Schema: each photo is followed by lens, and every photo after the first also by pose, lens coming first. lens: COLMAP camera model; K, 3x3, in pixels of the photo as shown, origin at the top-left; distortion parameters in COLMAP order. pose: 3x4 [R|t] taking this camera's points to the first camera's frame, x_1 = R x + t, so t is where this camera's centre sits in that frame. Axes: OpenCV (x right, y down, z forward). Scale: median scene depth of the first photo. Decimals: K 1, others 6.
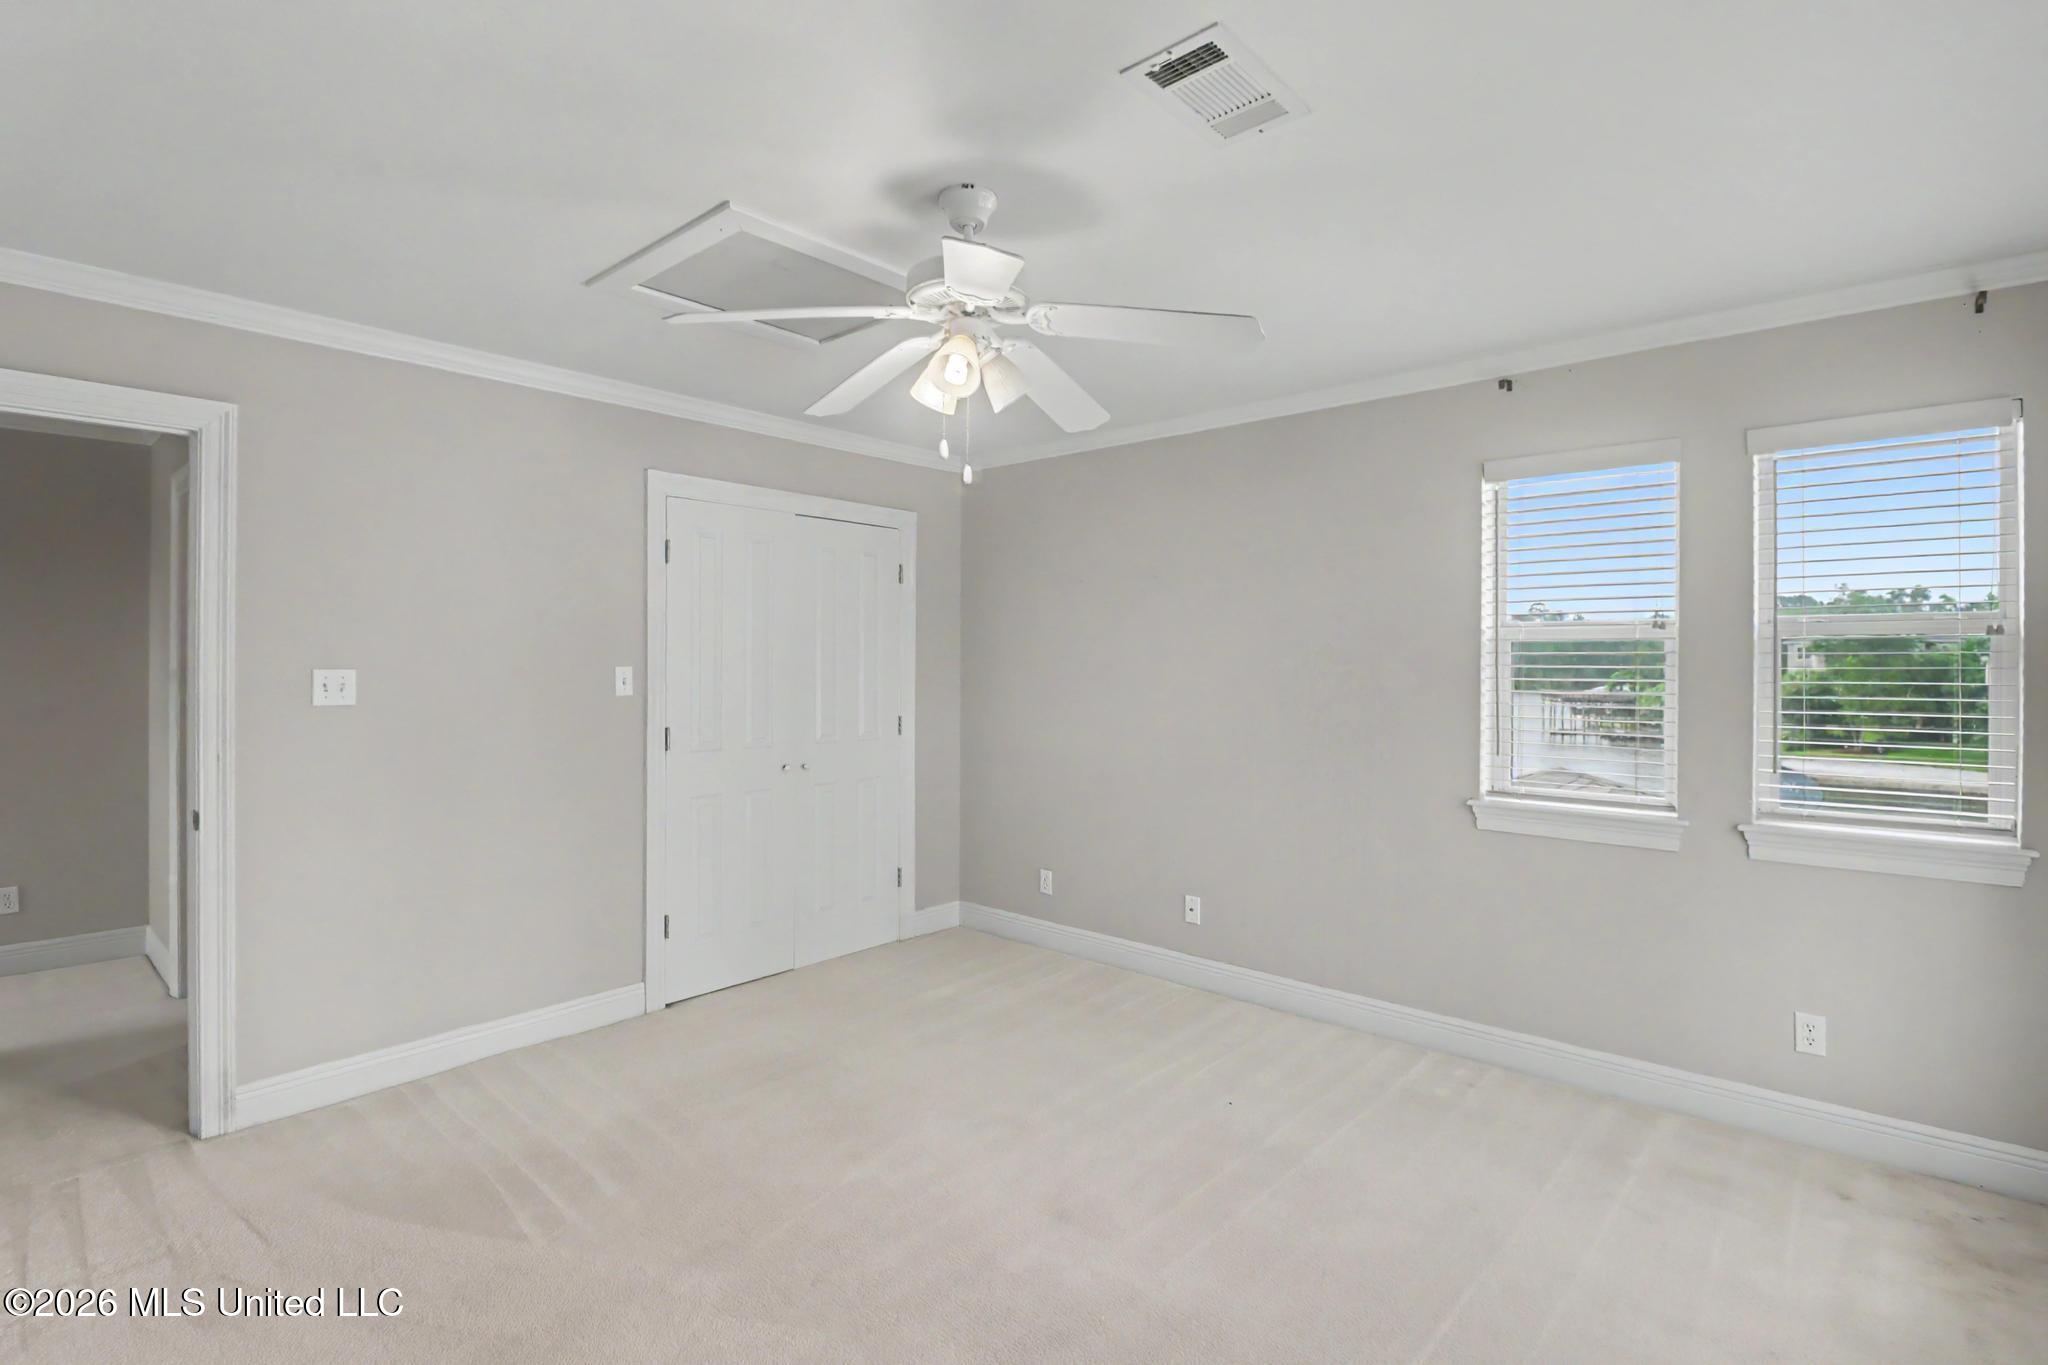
lens RADIAL K [[976.7, 0, 1025.4], [0, 976.7, 667.4], [0, 0, 1]] dist [-0.002720, -0.012227]
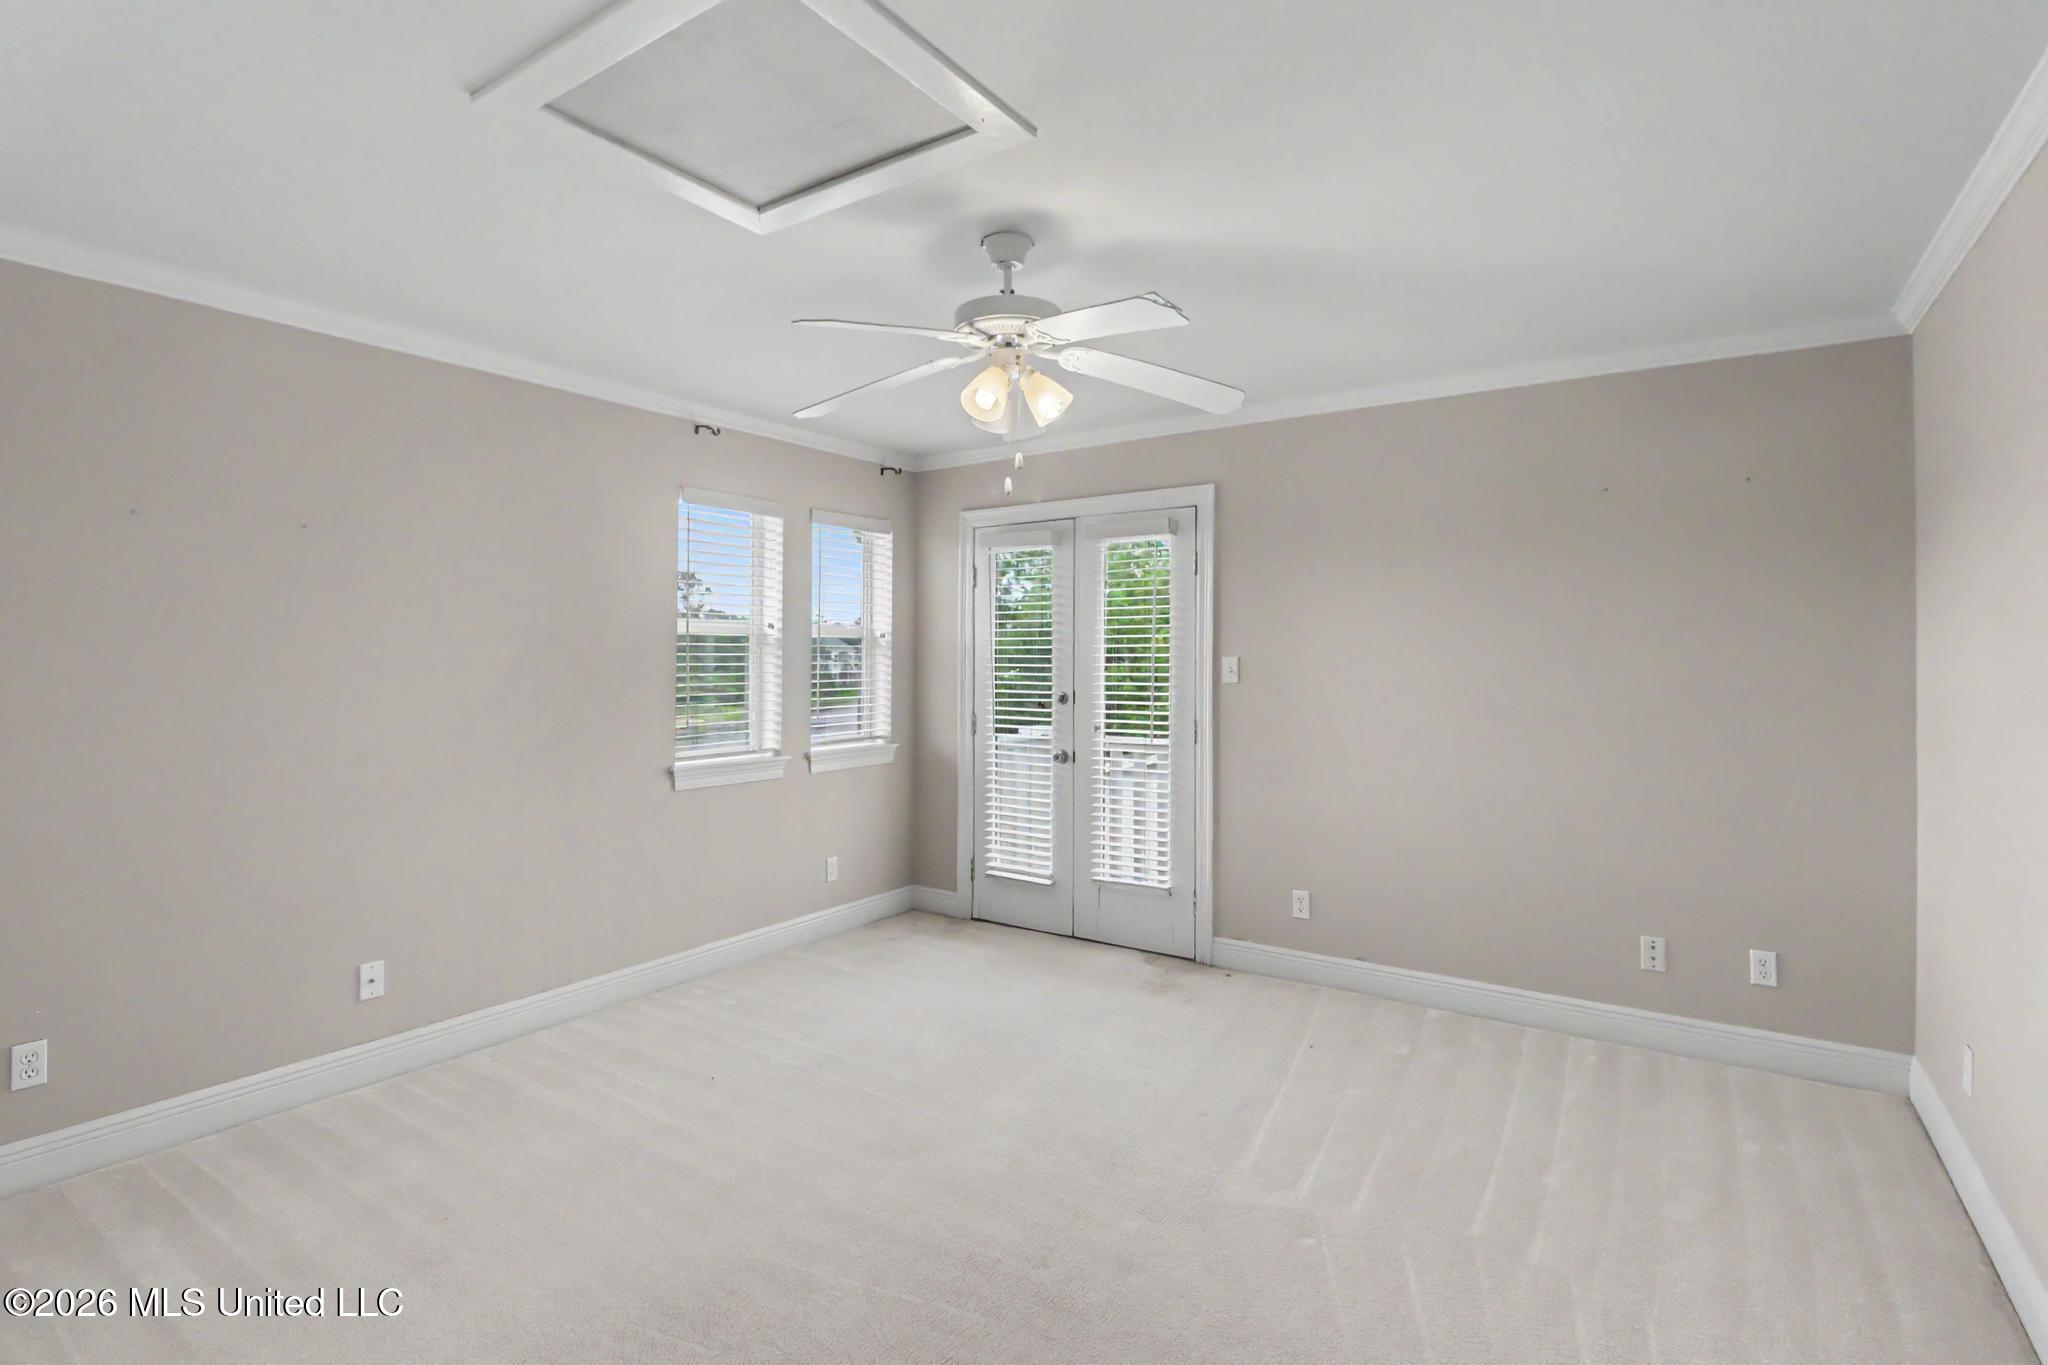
lens RADIAL K [[976.7, 0, 1025.4], [0, 976.7, 667.4], [0, 0, 1]] dist [-0.002720, -0.012227]
pose [[-0.136992, -0.014763, 0.990462, -0.815200], [0.007141, 0.999848, 0.015890, -0.001515], [-0.990546, 0.009249, -0.136866, 0.774113]]
